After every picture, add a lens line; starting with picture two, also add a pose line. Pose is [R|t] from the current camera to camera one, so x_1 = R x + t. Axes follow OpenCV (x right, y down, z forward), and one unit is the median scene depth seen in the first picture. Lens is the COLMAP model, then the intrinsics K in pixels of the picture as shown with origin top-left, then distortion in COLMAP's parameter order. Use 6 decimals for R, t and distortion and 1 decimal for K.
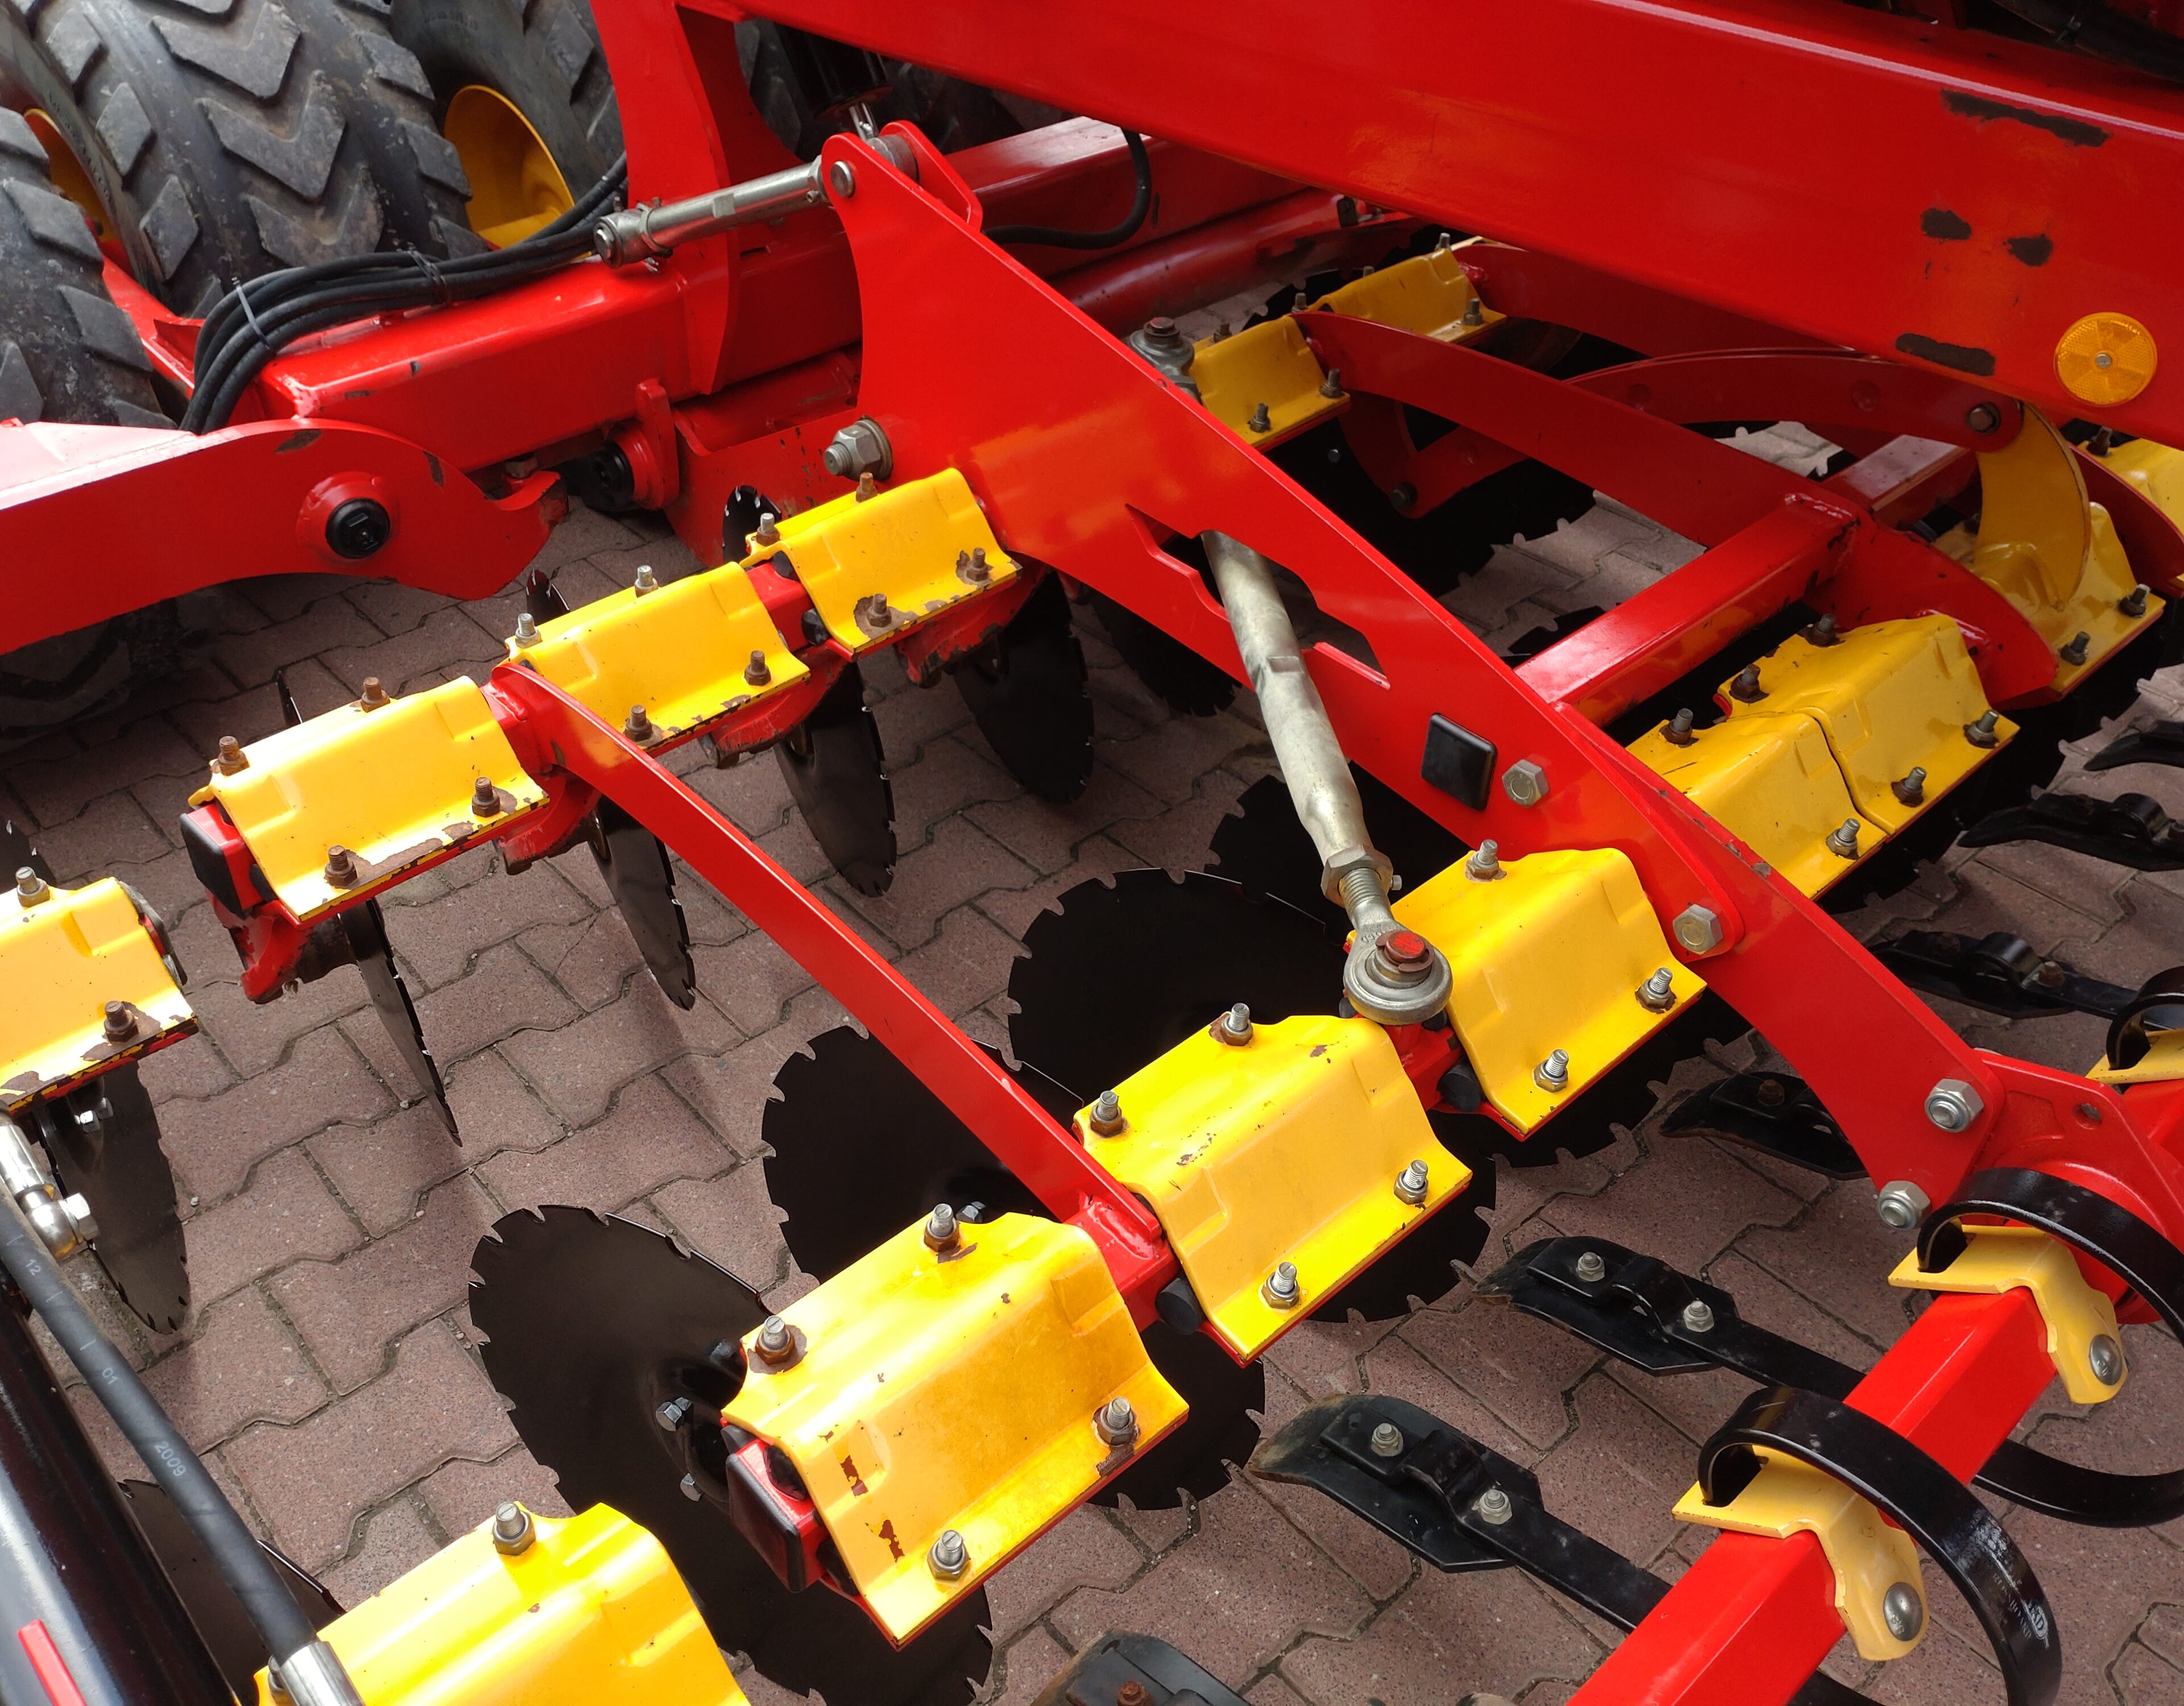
lens RADIAL K [[1889.3, 0, 1098.0], [0, 1889.3, 877.7], [0, 0, 1]] dist [0.056442, -0.106823]
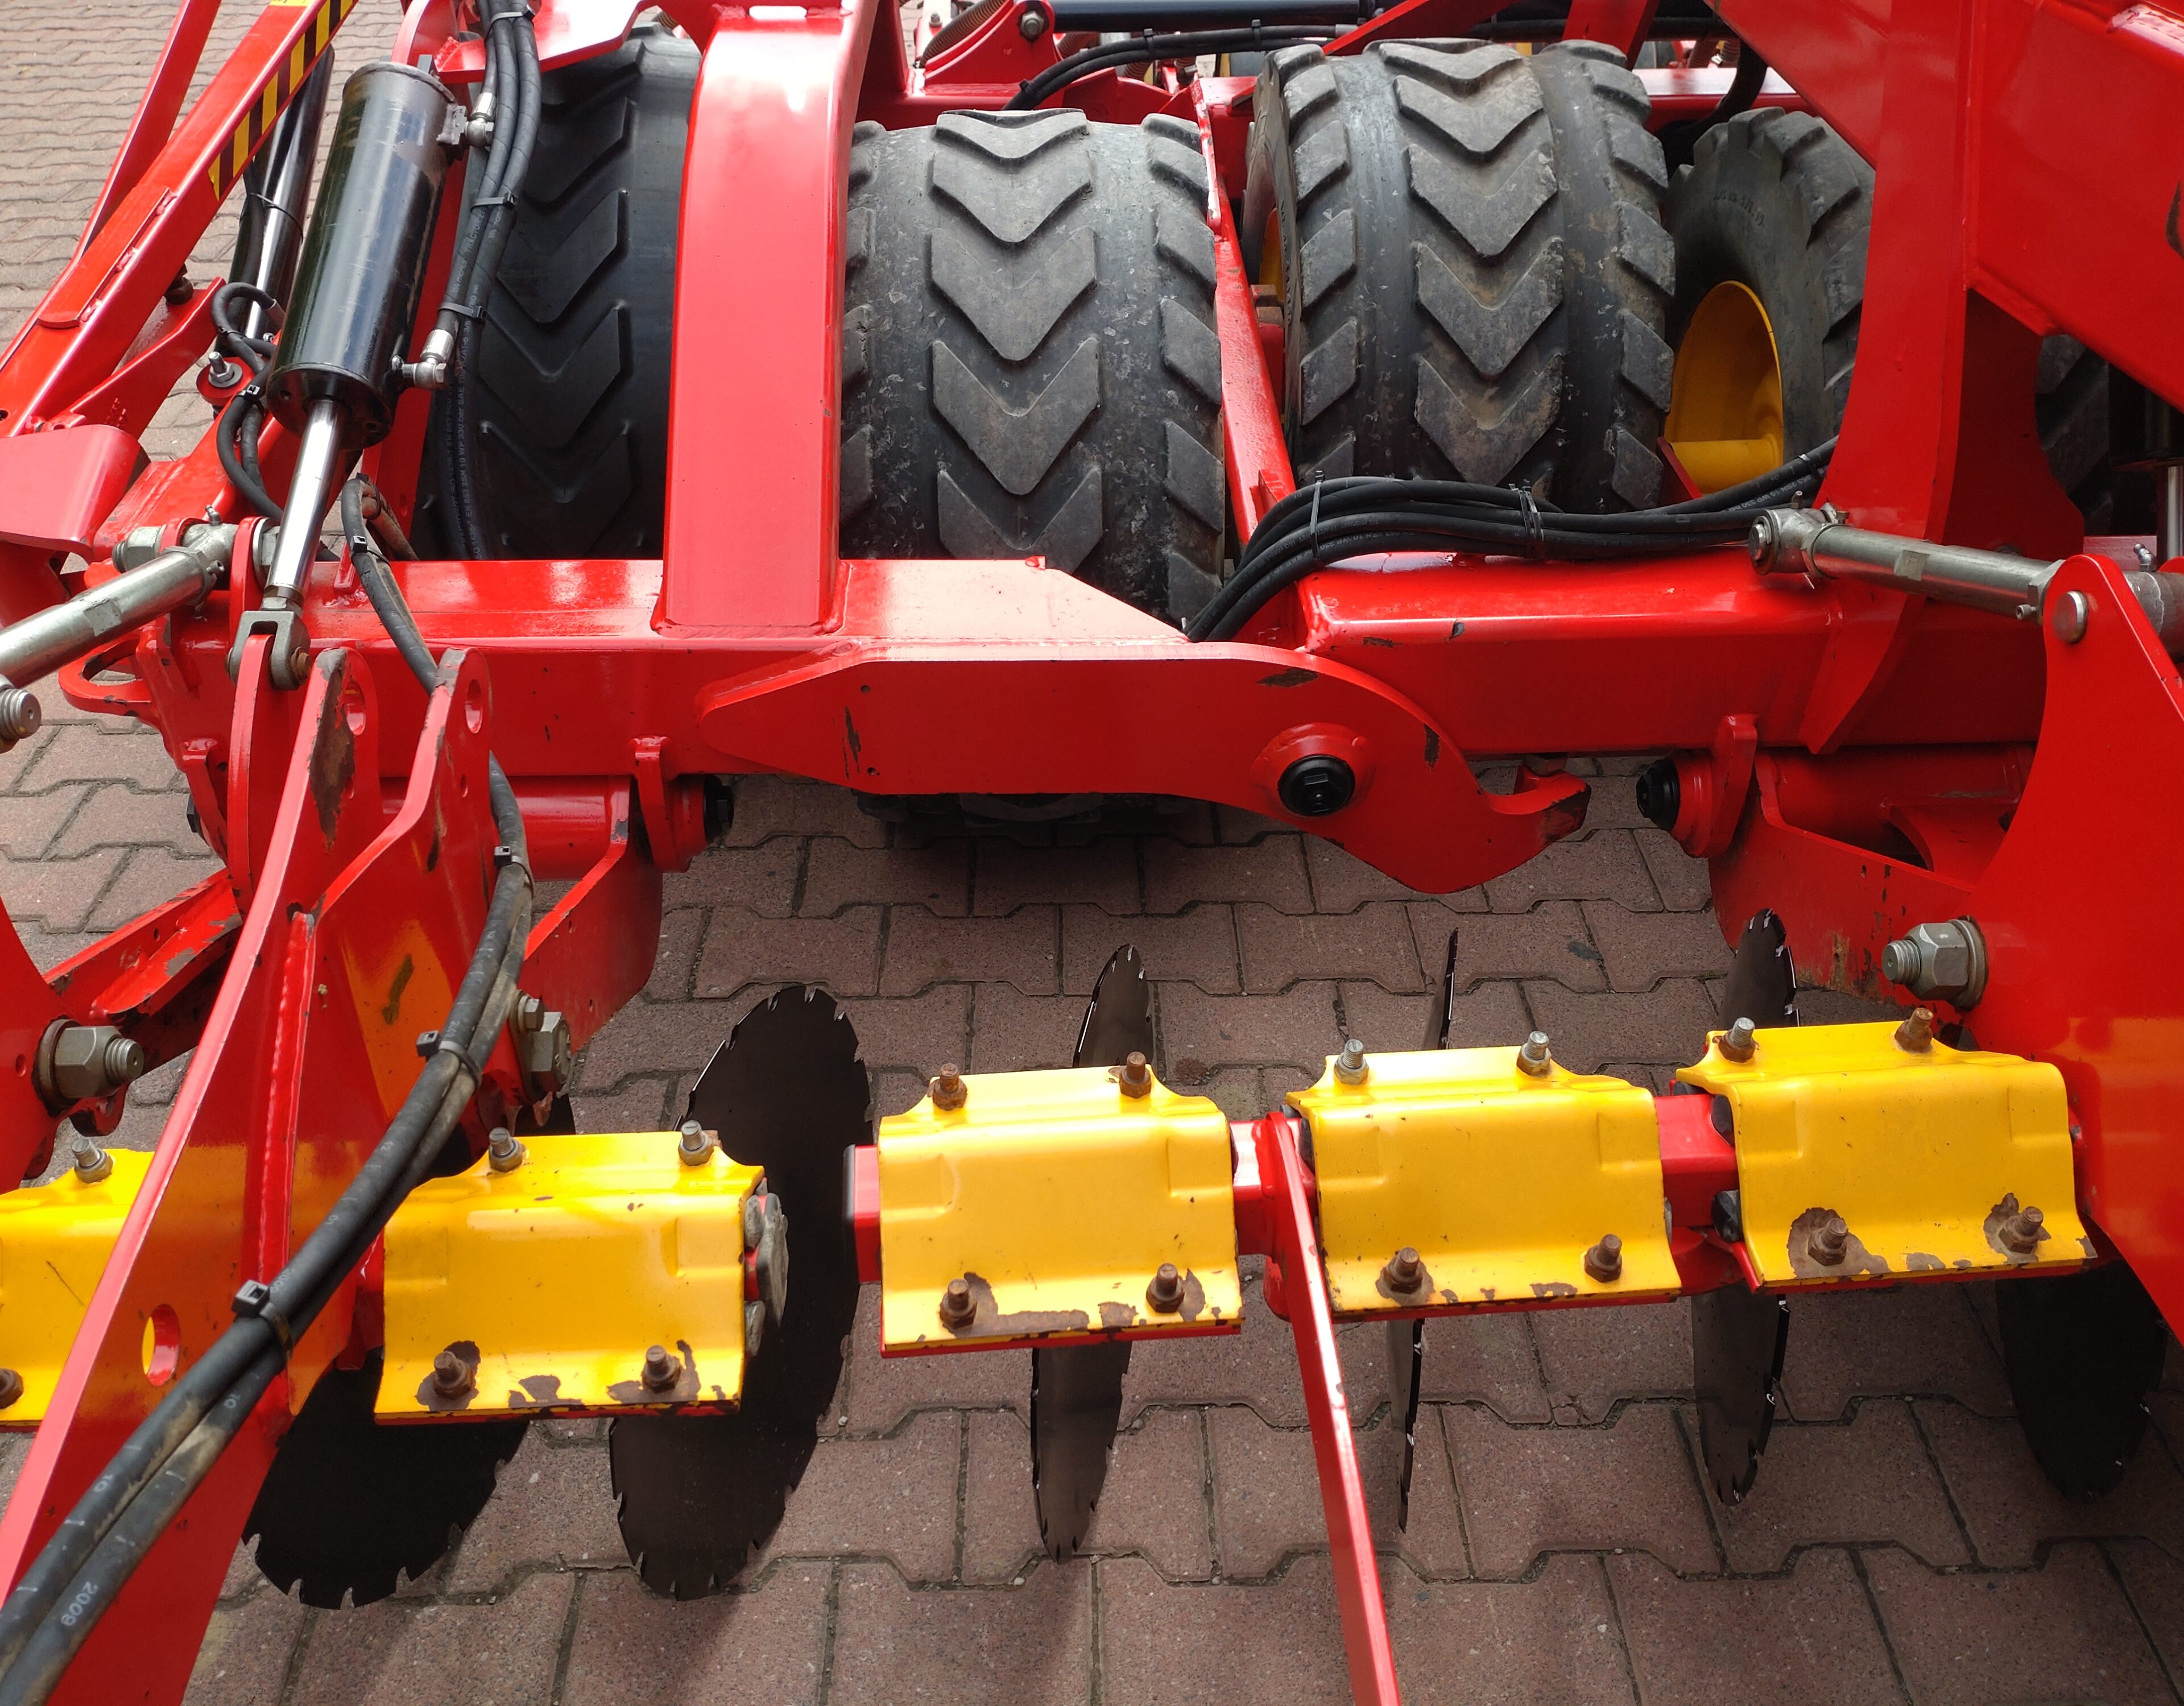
lens RADIAL K [[1889.3, 0, 1098.0], [0, 1889.3, 877.7], [0, 0, 1]] dist [0.056442, -0.106823]
pose [[0.765263, 0.383608, -0.516930, -0.012457], [-0.399650, 0.912659, 0.085634, -0.164585], [0.504631, 0.141058, 0.851733, 0.220183]]
